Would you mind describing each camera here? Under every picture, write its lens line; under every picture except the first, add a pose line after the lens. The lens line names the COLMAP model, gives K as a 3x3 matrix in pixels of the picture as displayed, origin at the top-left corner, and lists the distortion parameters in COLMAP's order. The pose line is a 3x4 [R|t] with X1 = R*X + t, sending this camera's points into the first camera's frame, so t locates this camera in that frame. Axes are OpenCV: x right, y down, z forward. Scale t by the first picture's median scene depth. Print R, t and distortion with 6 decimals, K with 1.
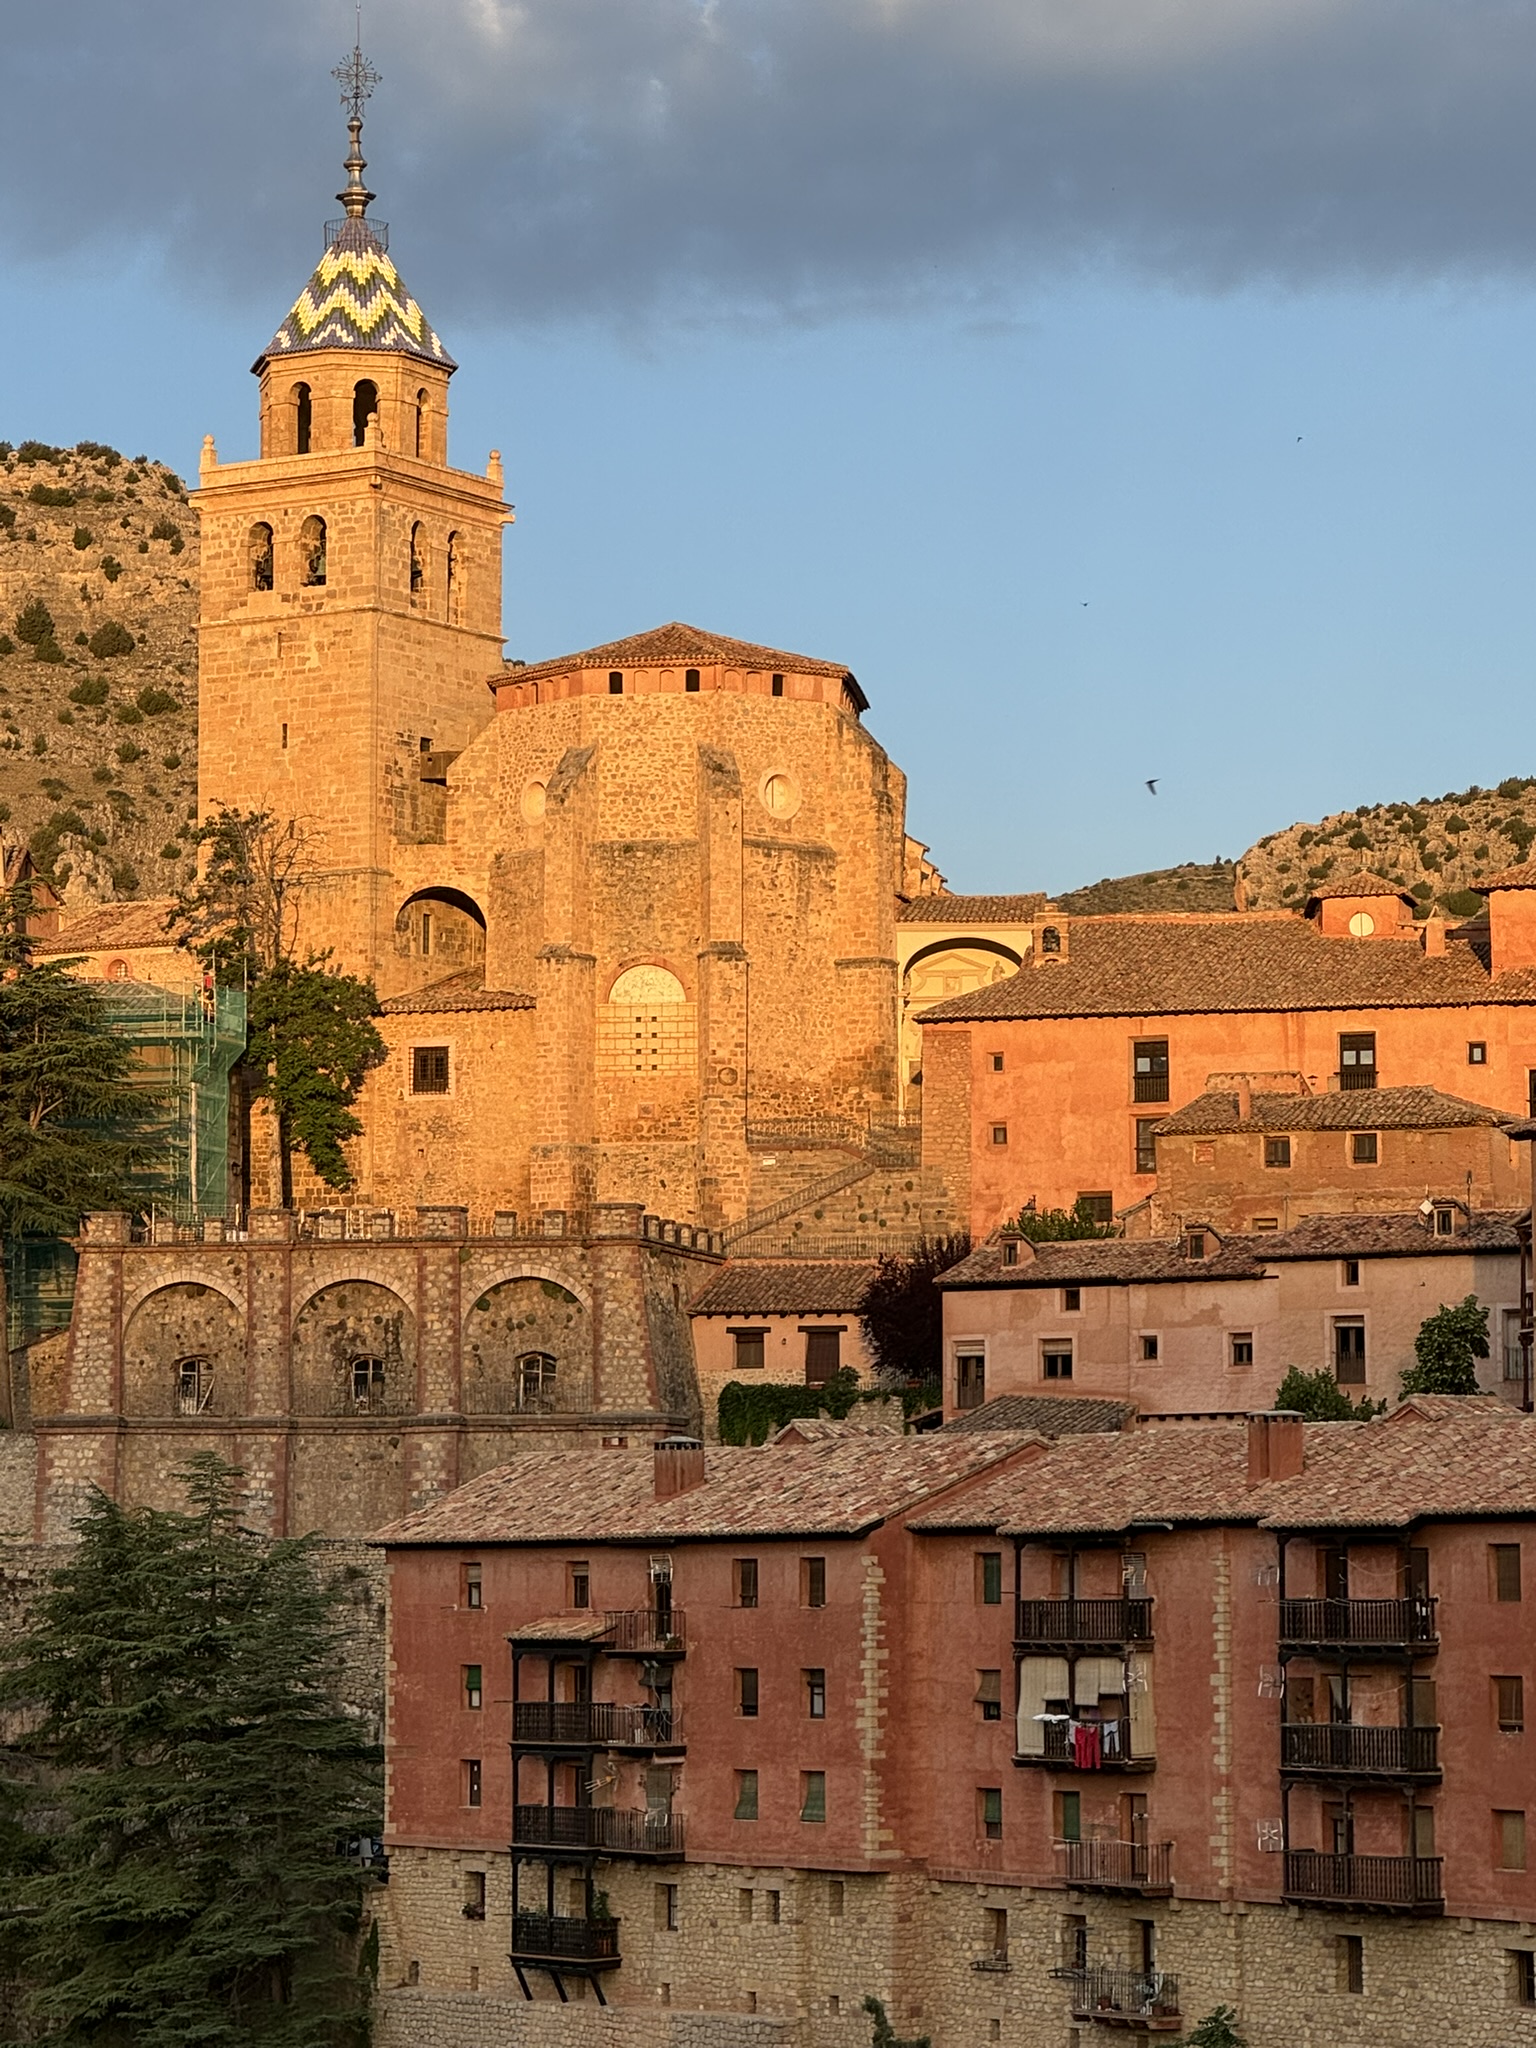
lens RADIAL K [[6022.3, 0, 766.8], [0, 6022.3, 1012.7], [0, 0, 1]] dist [-0.144521, 0.000000]
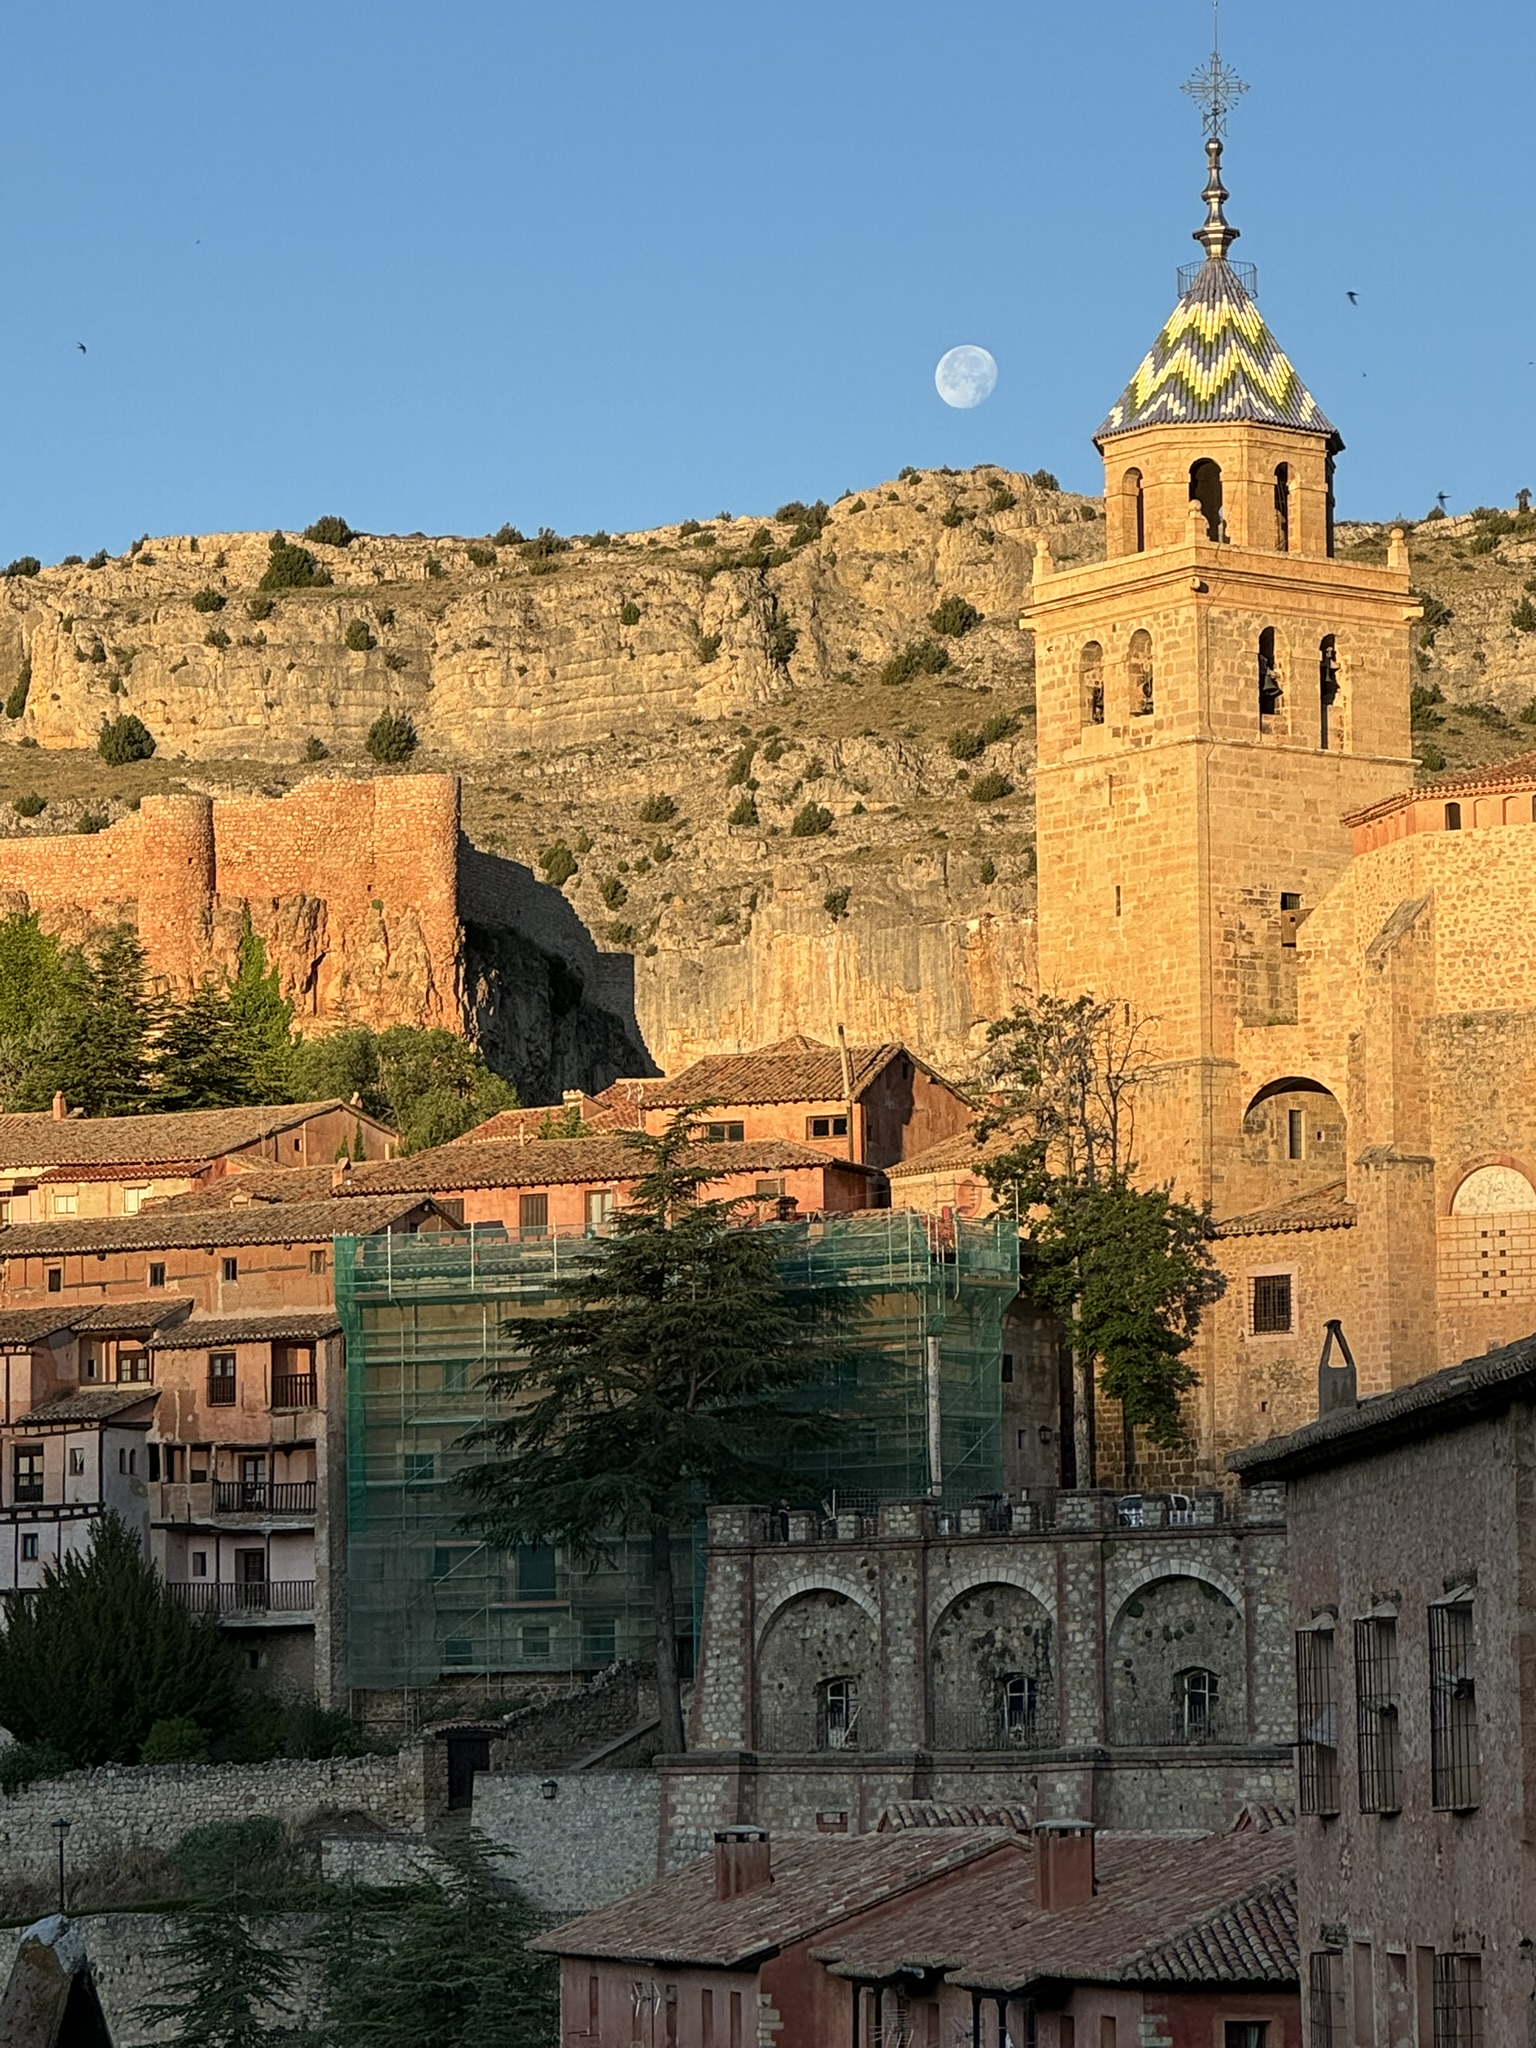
lens RADIAL K [[6982.8, 0, 768.5], [0, 6982.8, 1027.1], [0, 0, 1]] dist [-0.296202, 0.000000]
pose [[0.925480, -0.050845, -0.375370, 0.239081], [0.045906, 0.998701, -0.022095, -0.010313], [0.376006, 0.003217, 0.926612, 0.104464]]
